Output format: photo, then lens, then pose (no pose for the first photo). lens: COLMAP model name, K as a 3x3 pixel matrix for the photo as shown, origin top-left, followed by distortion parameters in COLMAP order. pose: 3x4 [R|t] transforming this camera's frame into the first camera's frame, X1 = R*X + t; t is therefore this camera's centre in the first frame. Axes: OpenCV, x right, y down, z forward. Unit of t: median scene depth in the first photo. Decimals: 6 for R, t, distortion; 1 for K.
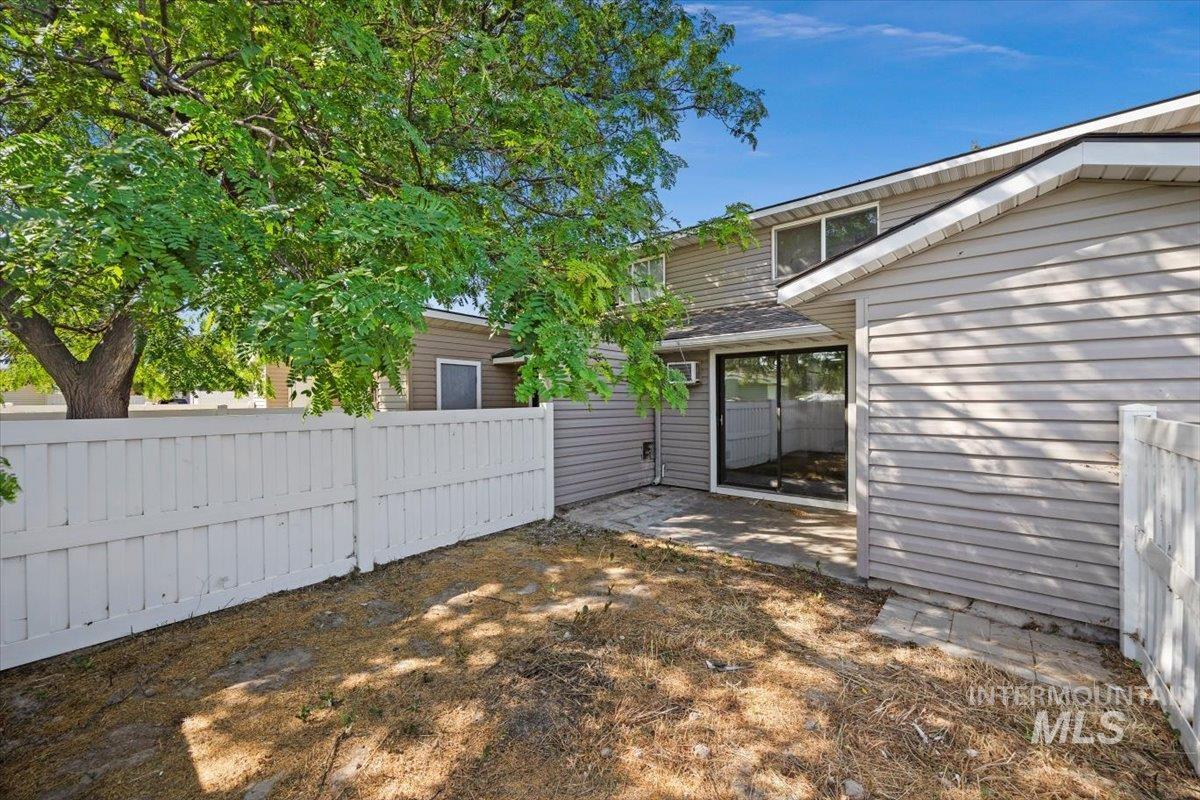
lens RADIAL K [[471.3, 0, 595.9], [0, 471.3, 401.6], [0, 0, 1]] dist [0.000747, -0.000091]
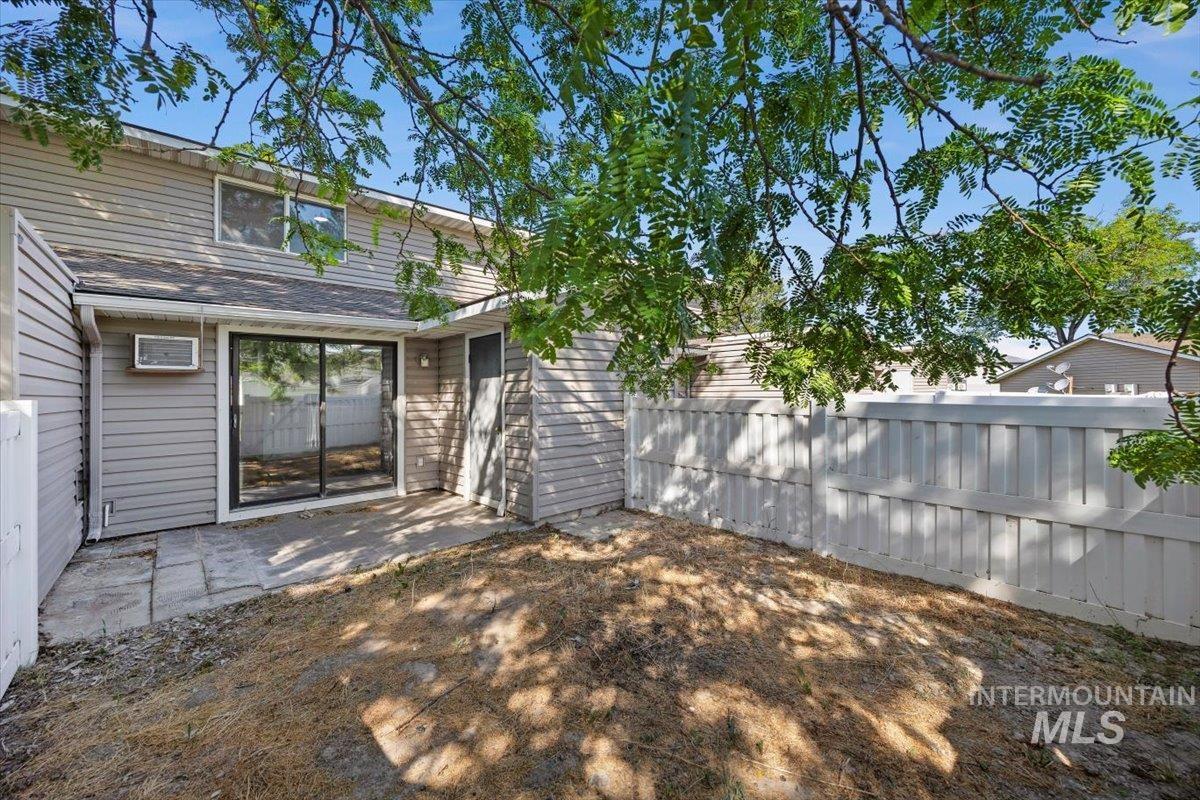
lens RADIAL K [[471.3, 0, 600.5], [0, 471.3, 394.5], [0, 0, 1]] dist [0.000747, -0.000091]
pose [[0.115255, -0.008711, 0.993298, -0.761234], [0.014789, 0.999866, 0.007052, 0.000137], [-0.993226, 0.013877, 0.115369, 0.644384]]
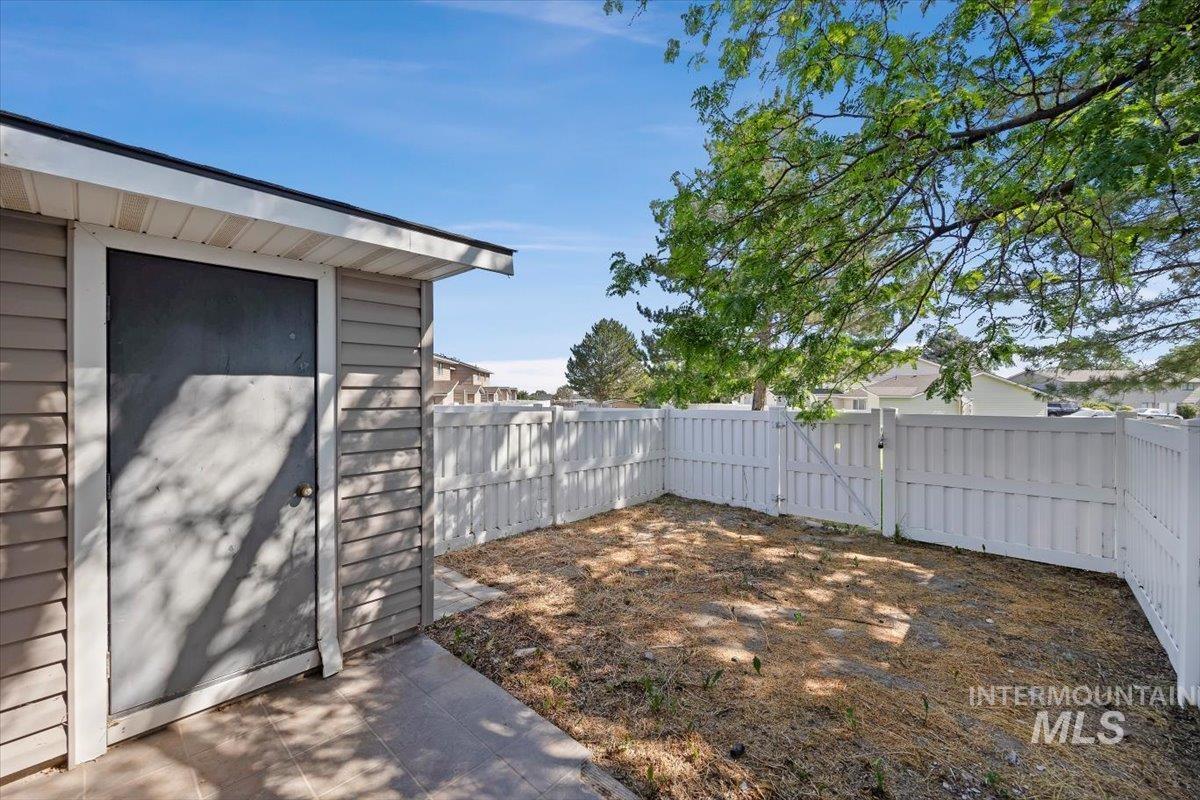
lens RADIAL K [[471.3, 0, 599.3], [0, 471.3, 397.7], [0, 0, 1]] dist [0.000747, -0.000091]
pose [[-0.999413, -0.004318, 0.033971, 0.239152], [-0.004065, 0.999963, 0.007518, -0.024746], [-0.034003, 0.007376, -0.999395, 1.793640]]
